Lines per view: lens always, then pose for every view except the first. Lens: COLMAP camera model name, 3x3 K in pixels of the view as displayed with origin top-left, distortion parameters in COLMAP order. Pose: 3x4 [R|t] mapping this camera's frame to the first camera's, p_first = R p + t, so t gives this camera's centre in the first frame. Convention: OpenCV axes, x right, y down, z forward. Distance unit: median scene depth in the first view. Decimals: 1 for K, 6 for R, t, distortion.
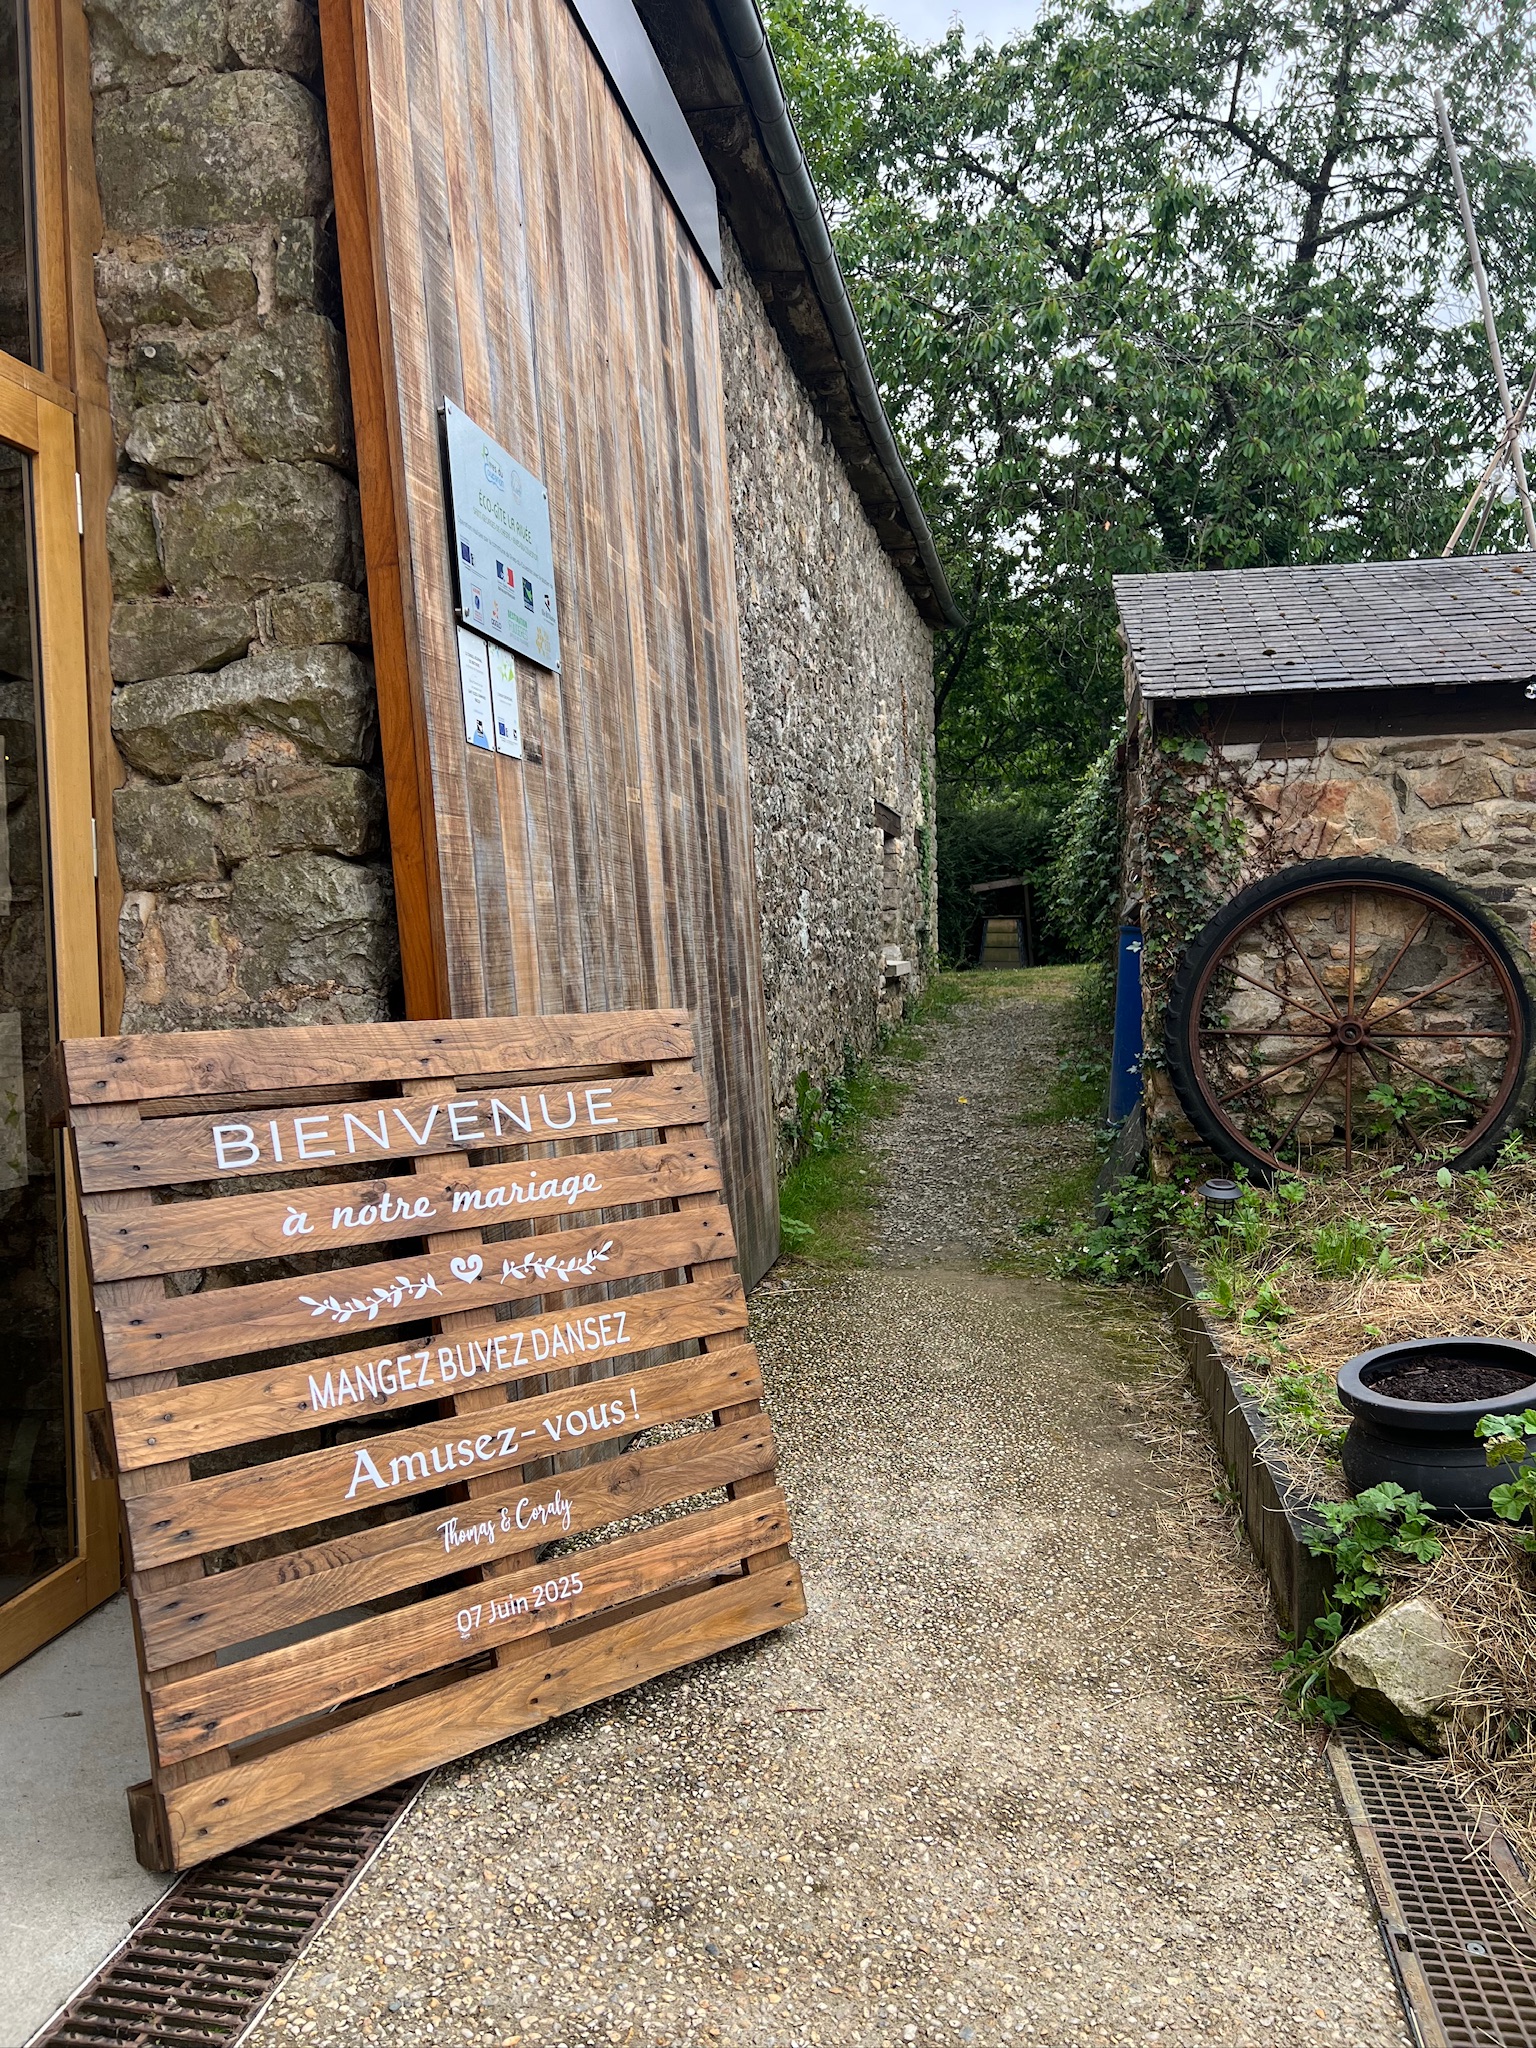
lens RADIAL K [[1539.3, 0, 756.6], [0, 1539.3, 1036.0], [0, 0, 1]] dist [0.058136, -0.067721]
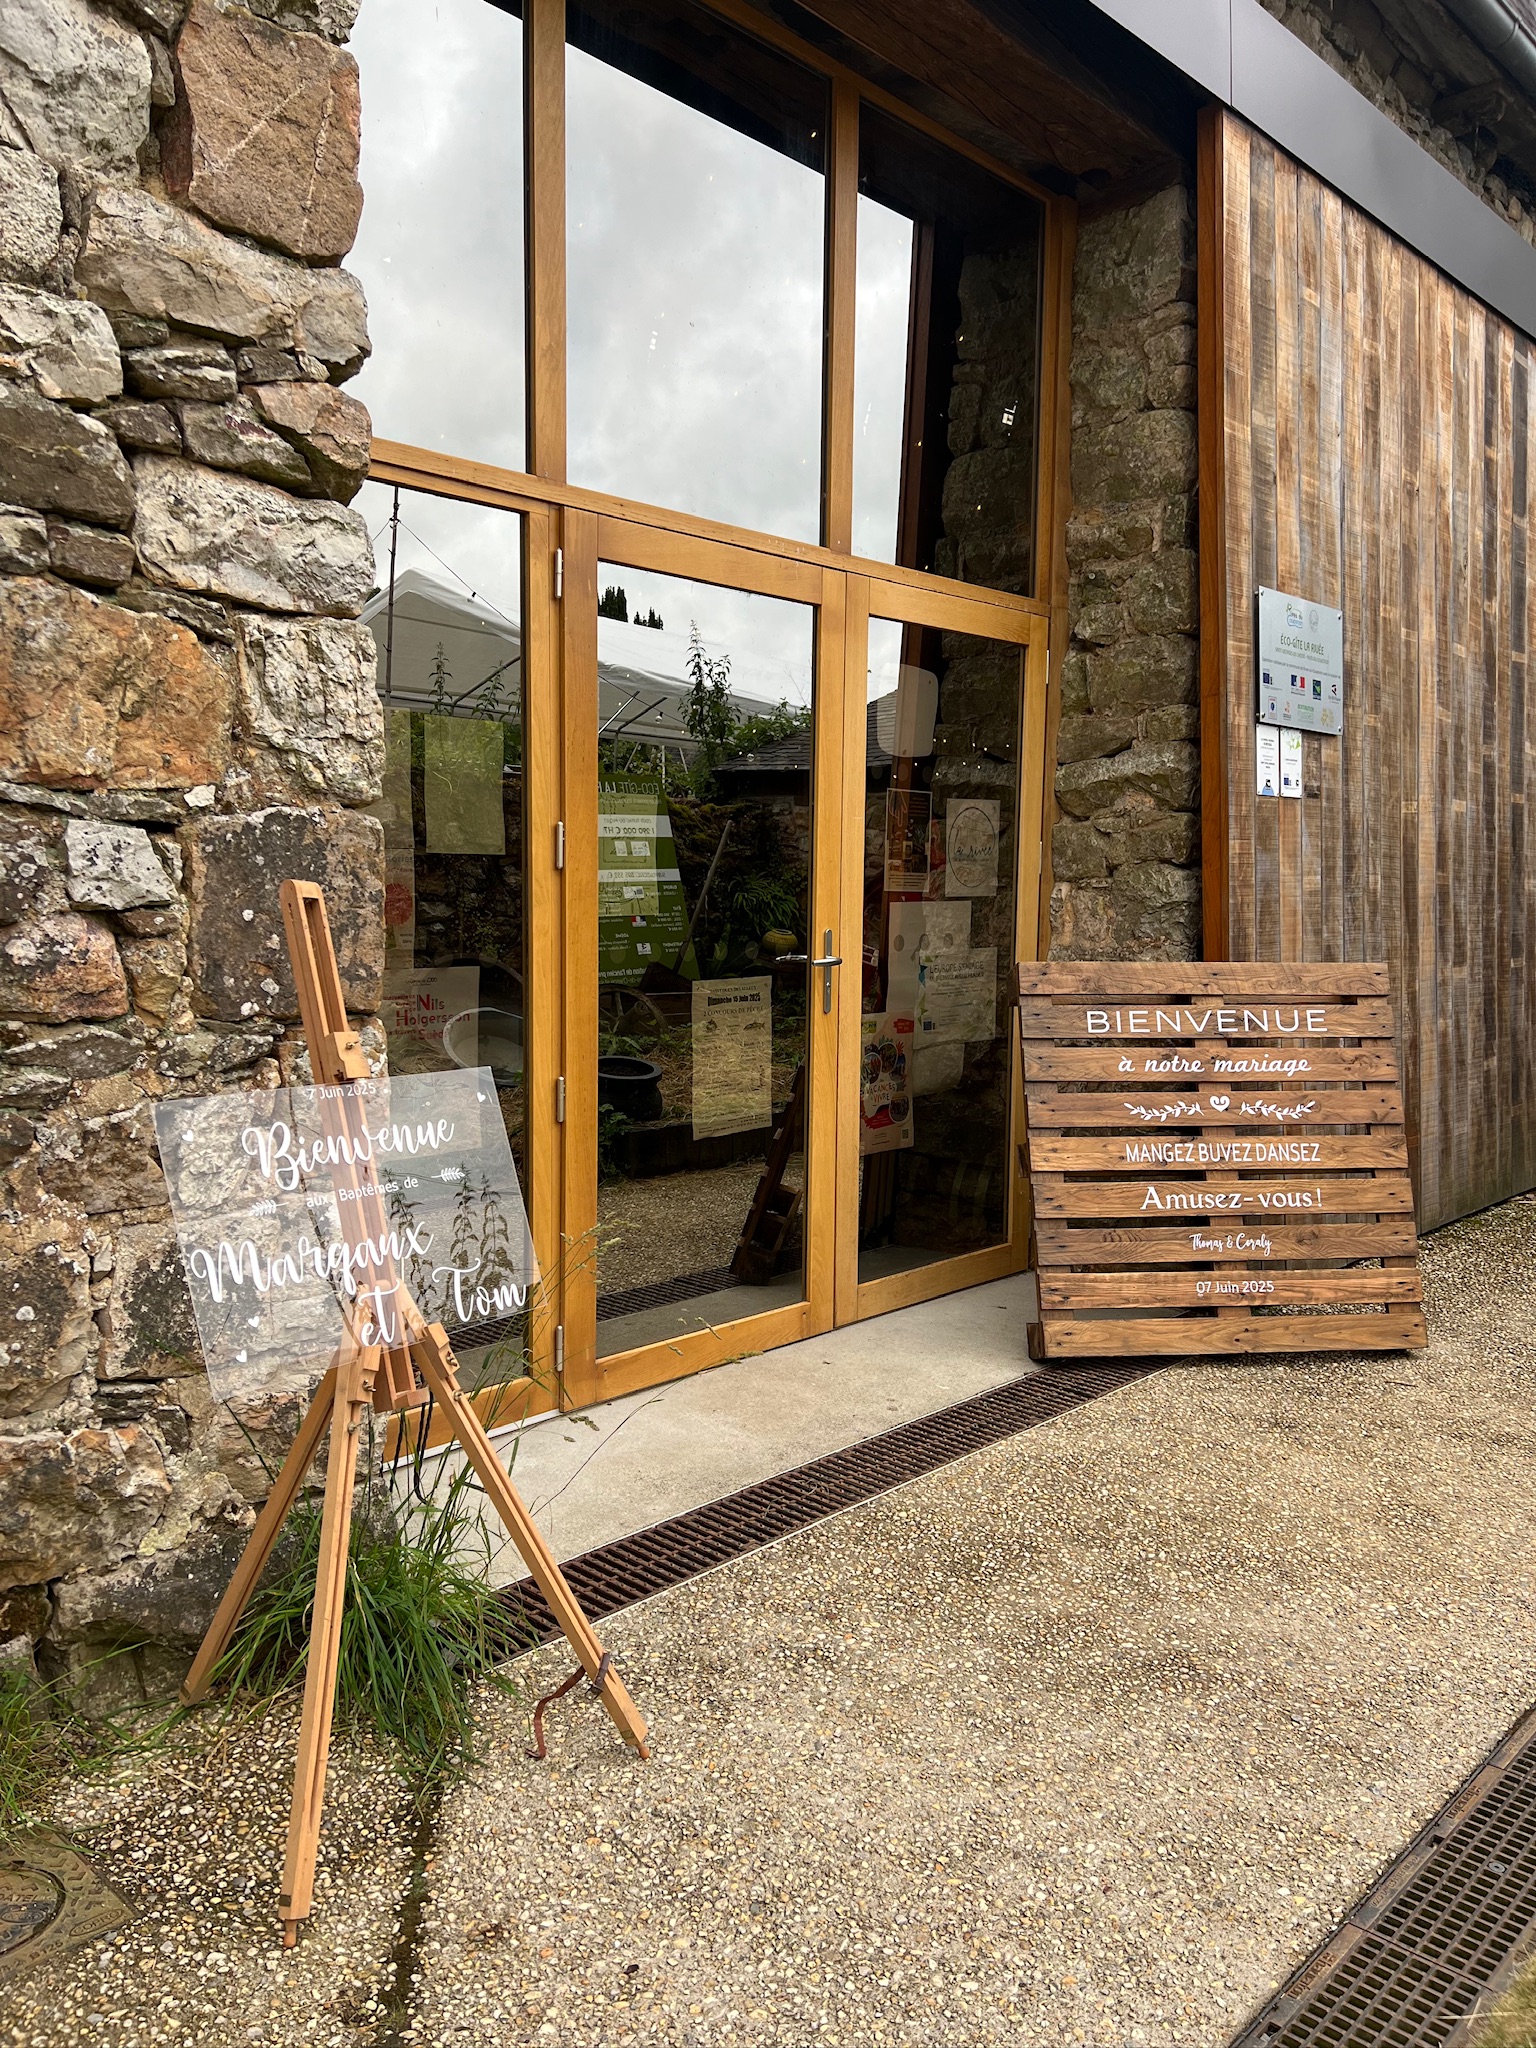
lens RADIAL K [[1539.3, 0, 756.6], [0, 1539.3, 1036.0], [0, 0, 1]] dist [0.058136, -0.067721]
pose [[0.834532, 0.078401, -0.545353, 0.294311], [-0.056888, 0.996795, 0.056248, 0.003430], [0.548015, -0.015917, 0.836317, -0.689812]]
